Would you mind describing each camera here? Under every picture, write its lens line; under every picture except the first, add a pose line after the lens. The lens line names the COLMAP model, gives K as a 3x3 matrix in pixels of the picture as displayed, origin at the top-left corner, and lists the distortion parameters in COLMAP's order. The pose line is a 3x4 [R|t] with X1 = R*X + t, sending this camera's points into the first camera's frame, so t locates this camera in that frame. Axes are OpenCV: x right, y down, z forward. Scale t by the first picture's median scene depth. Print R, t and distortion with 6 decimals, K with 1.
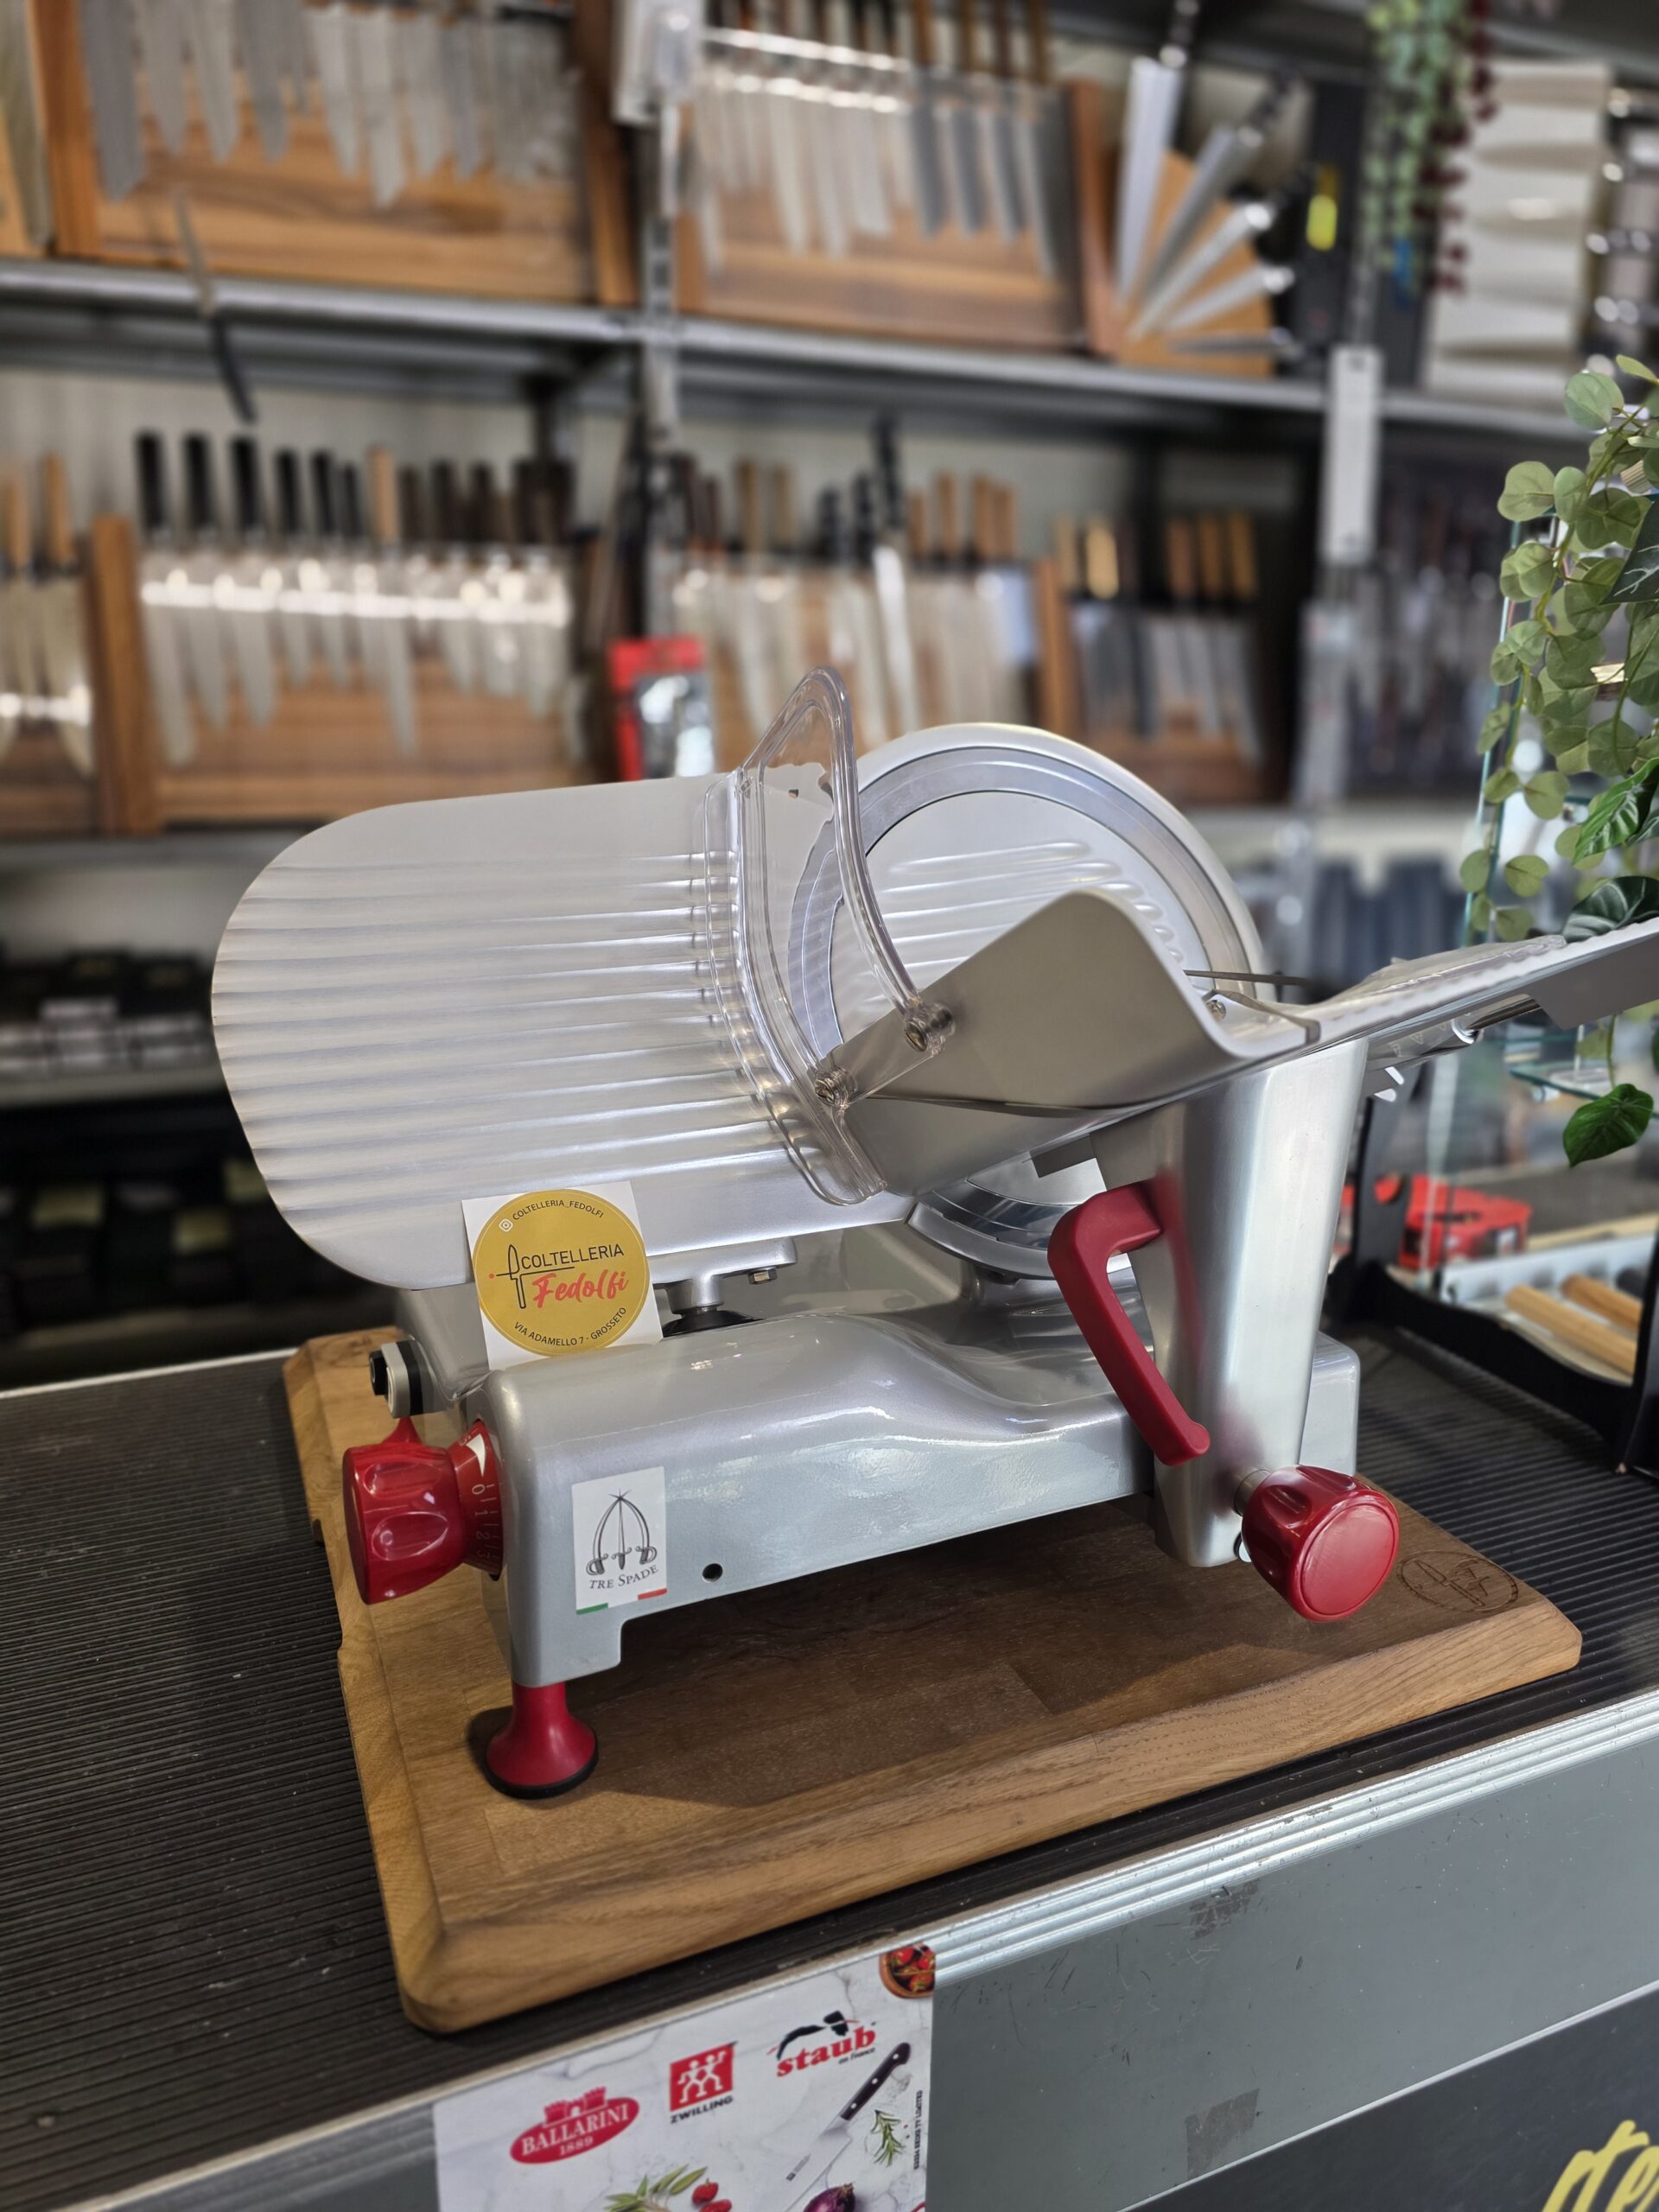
lens RADIAL K [[1524.2, 0, 806.7], [0, 1524.2, 1065.2], [0, 0, 1]] dist [0.014097, -0.009404]
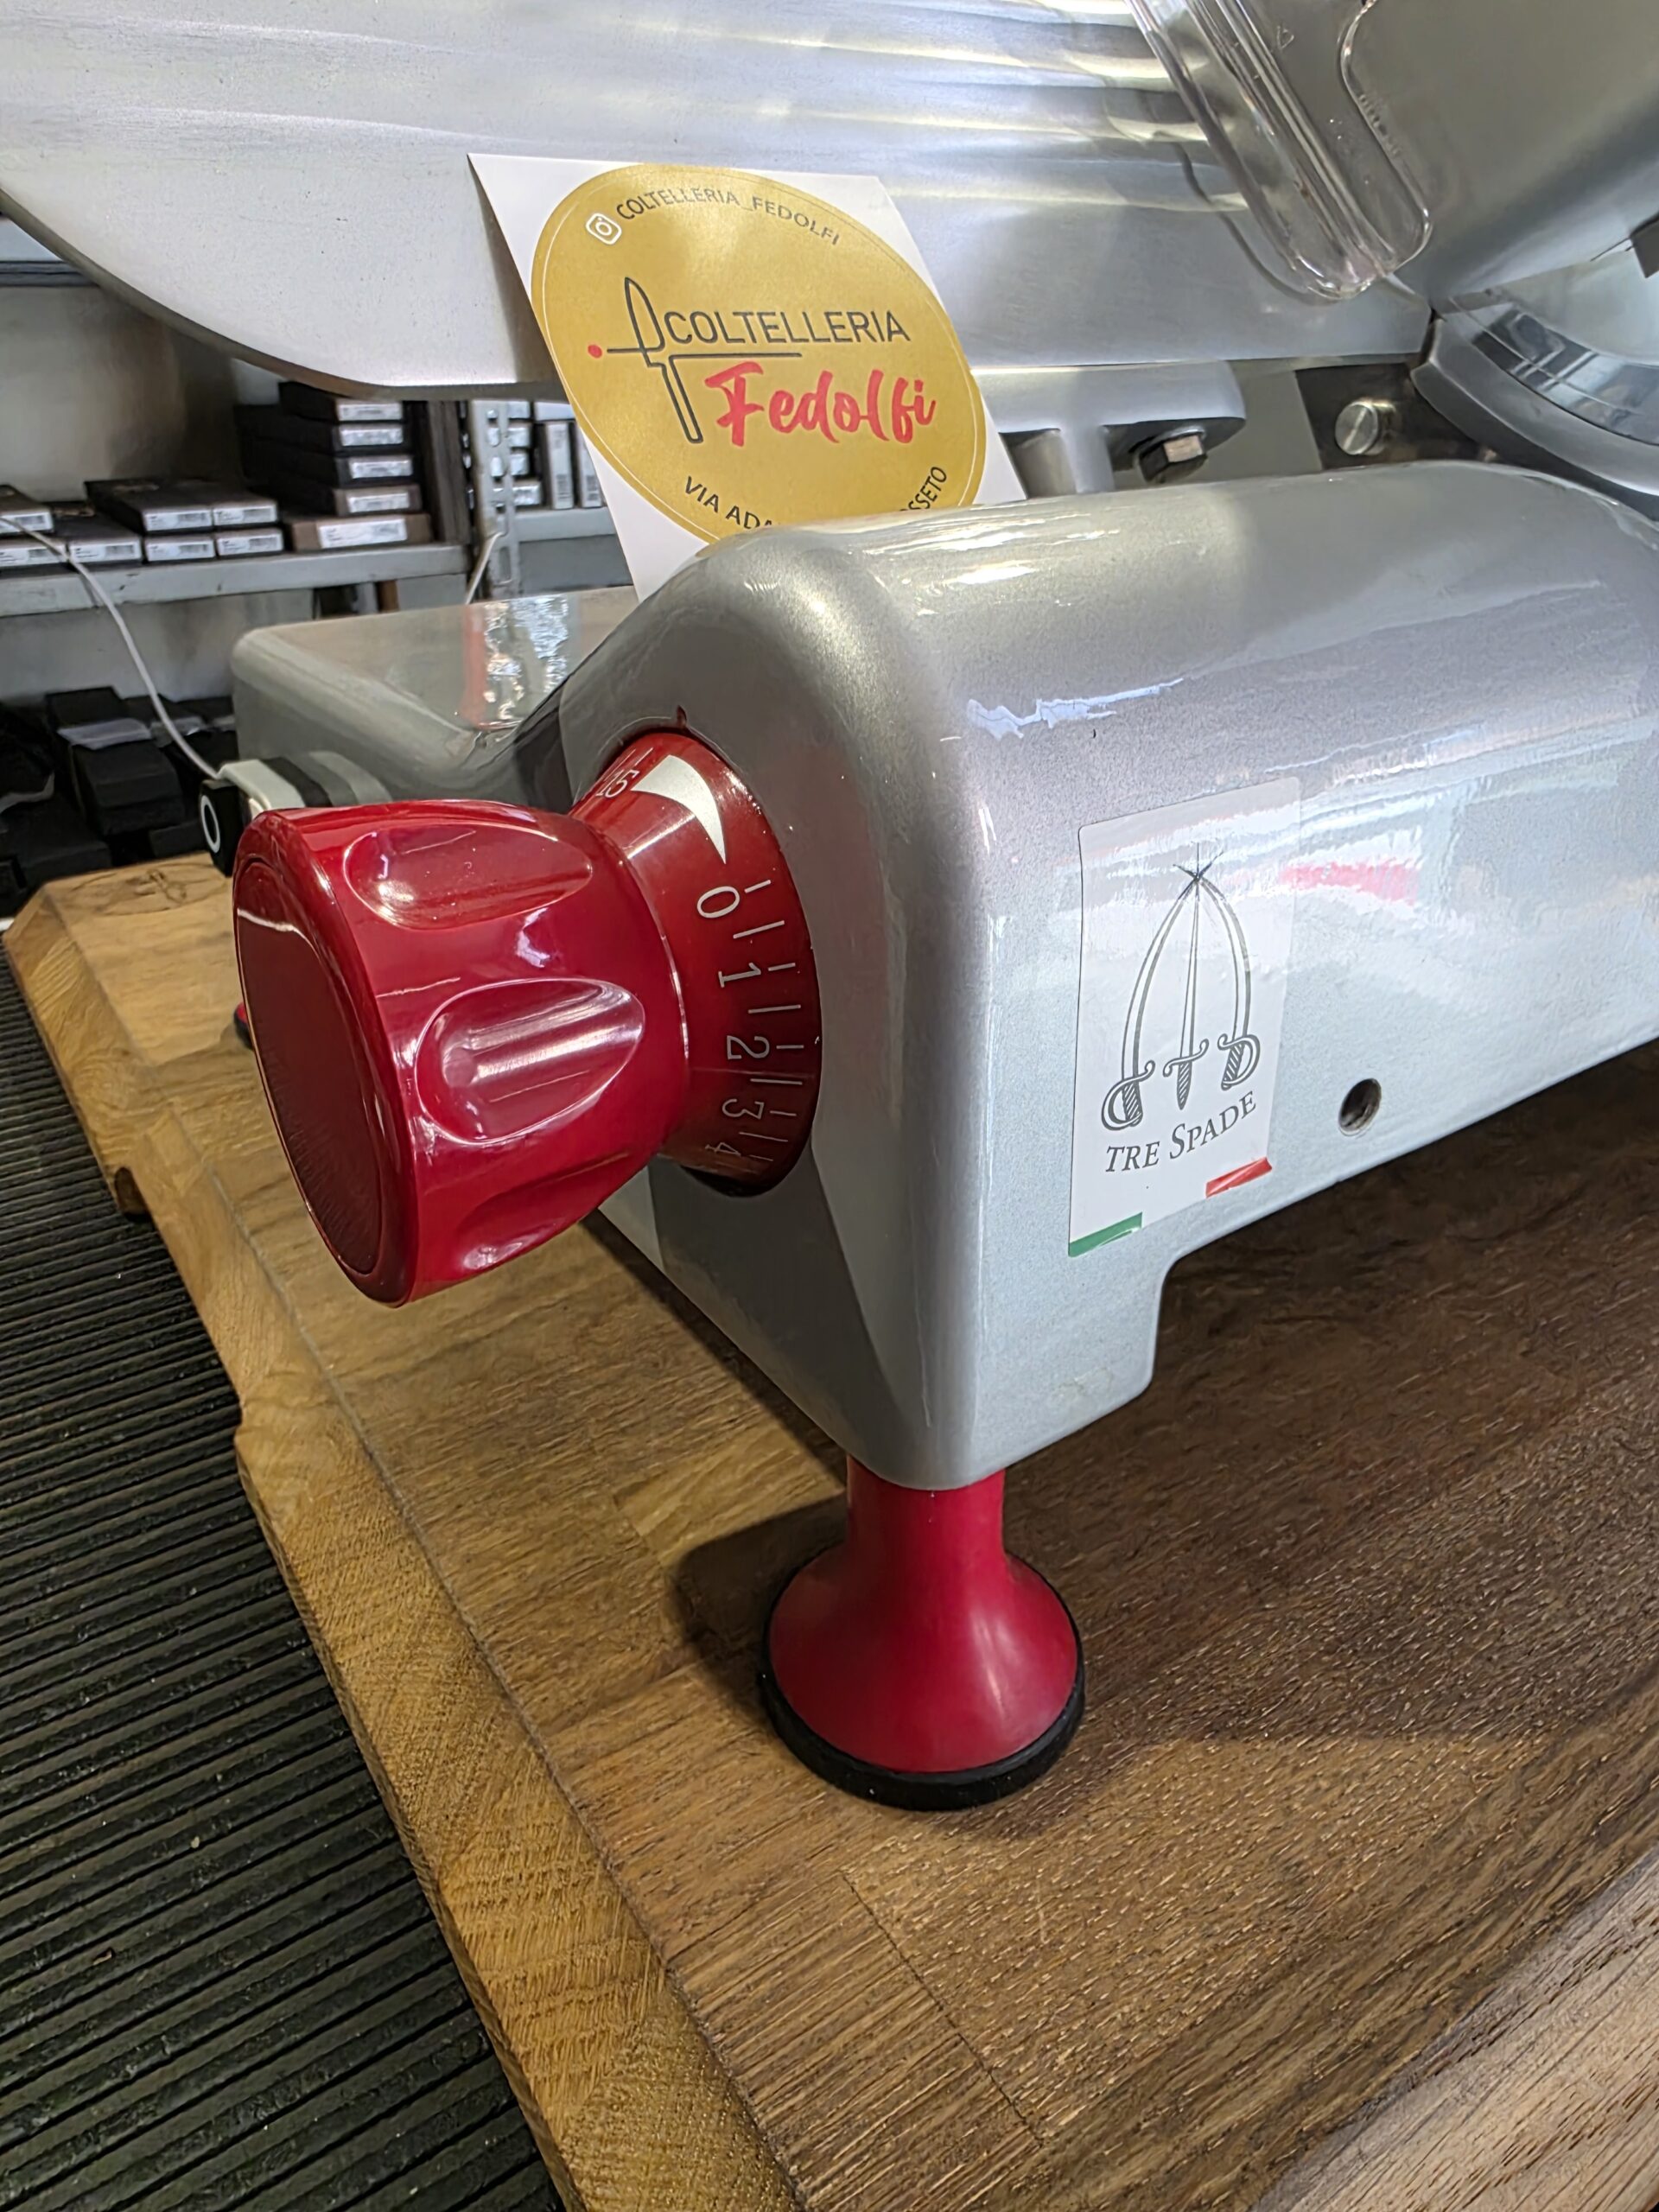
lens RADIAL K [[1524.2, 0, 775.3], [0, 1524.2, 978.0], [0, 0, 1]] dist [0.014097, -0.009404]
pose [[0.985527, -0.092889, 0.141805, -0.225341], [0.071356, 0.986104, 0.150025, 0.225240], [-0.153770, -0.137735, 0.978460, 0.635049]]
